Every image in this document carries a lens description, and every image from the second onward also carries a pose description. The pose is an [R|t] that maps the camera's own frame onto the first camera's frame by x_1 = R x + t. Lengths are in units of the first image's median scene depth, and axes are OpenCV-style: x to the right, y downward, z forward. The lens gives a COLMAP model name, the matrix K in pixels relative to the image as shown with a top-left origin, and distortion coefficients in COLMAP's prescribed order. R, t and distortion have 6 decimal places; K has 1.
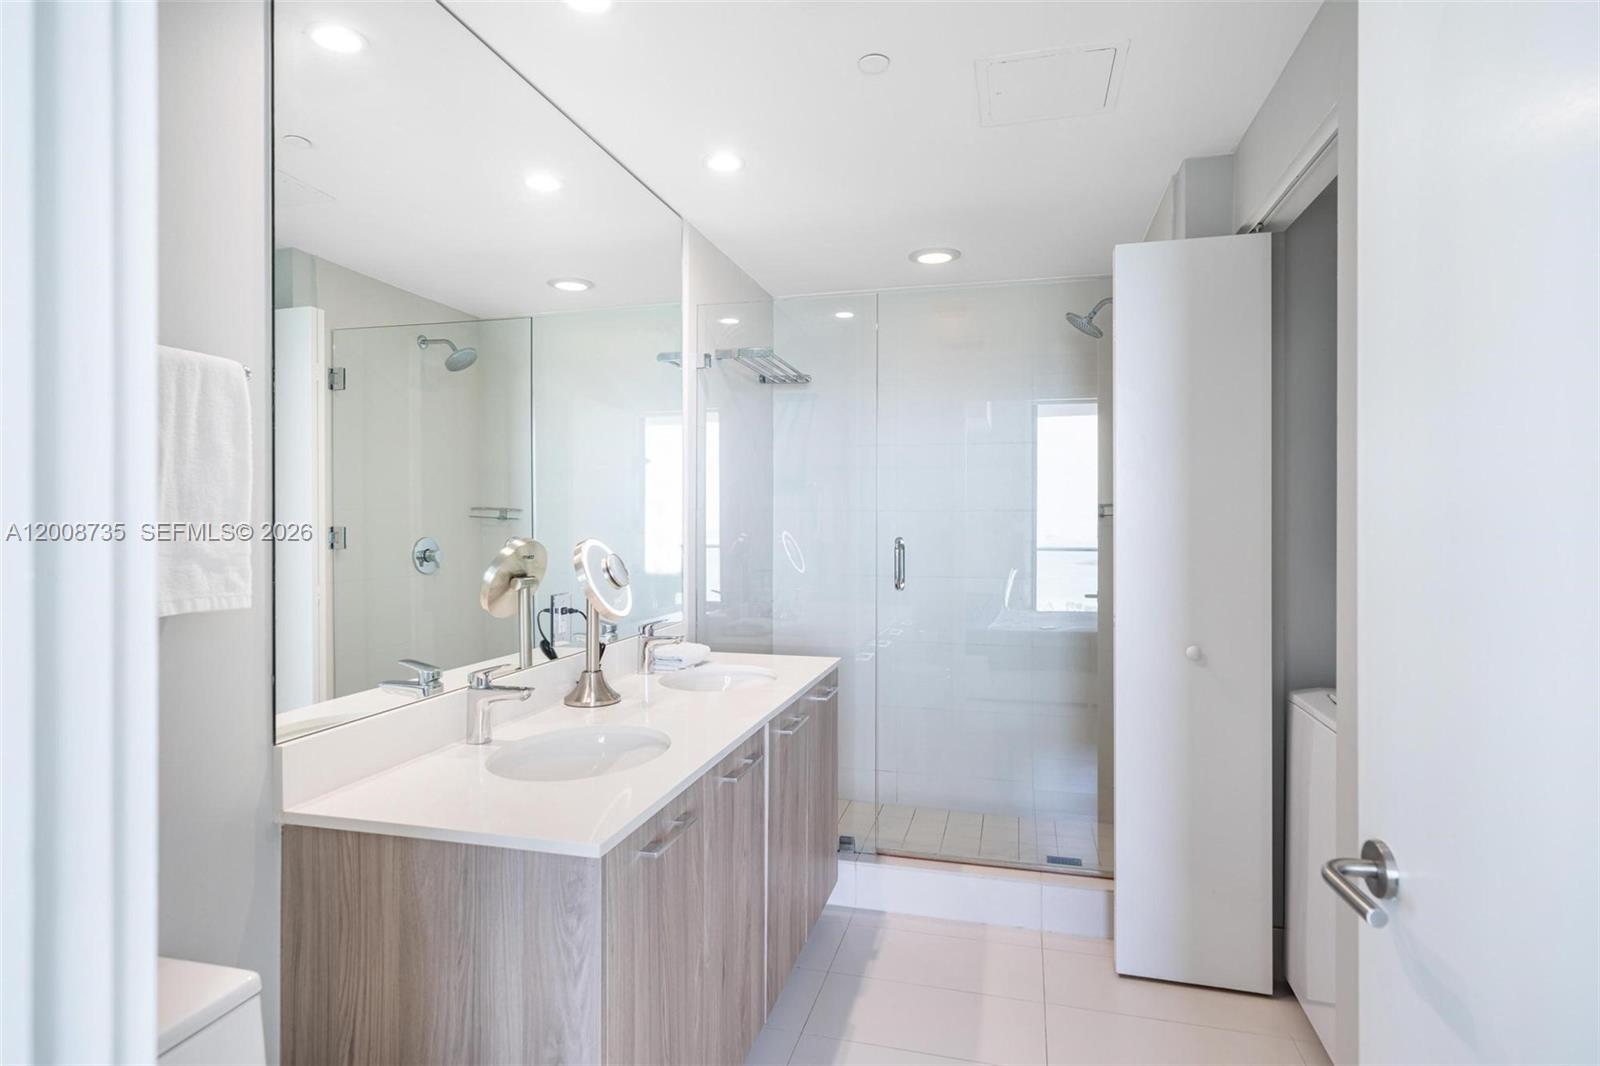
lens RADIAL K [[840.6, 0, 776.2], [0, 840.6, 525.5], [0, 0, 1]] dist [0.000512, -0.000112]
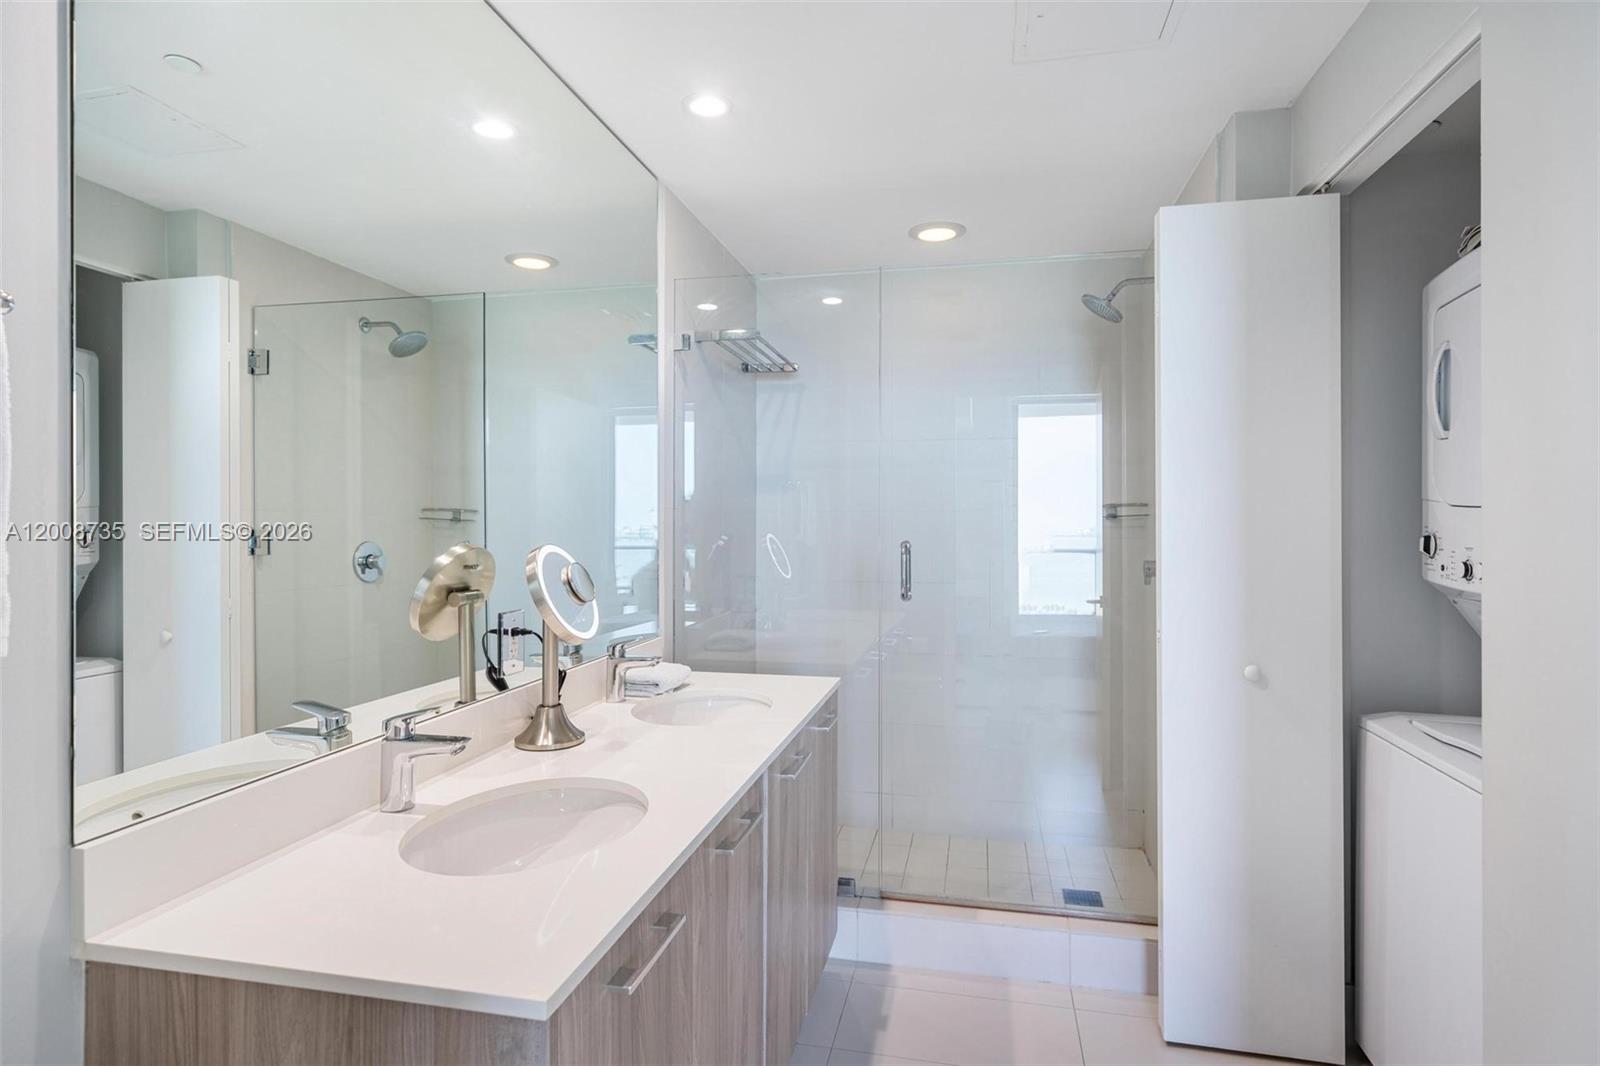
lens RADIAL K [[808.1, 0, 806.5], [0, 808.1, 523.2], [0, 0, 1]] dist [-0.000786, 0.000238]
pose [[0.996950, -0.001182, 0.078031, -0.026332], [0.001572, 0.999987, -0.004929, -0.000719], [-0.078024, 0.005037, 0.996939, 0.169420]]
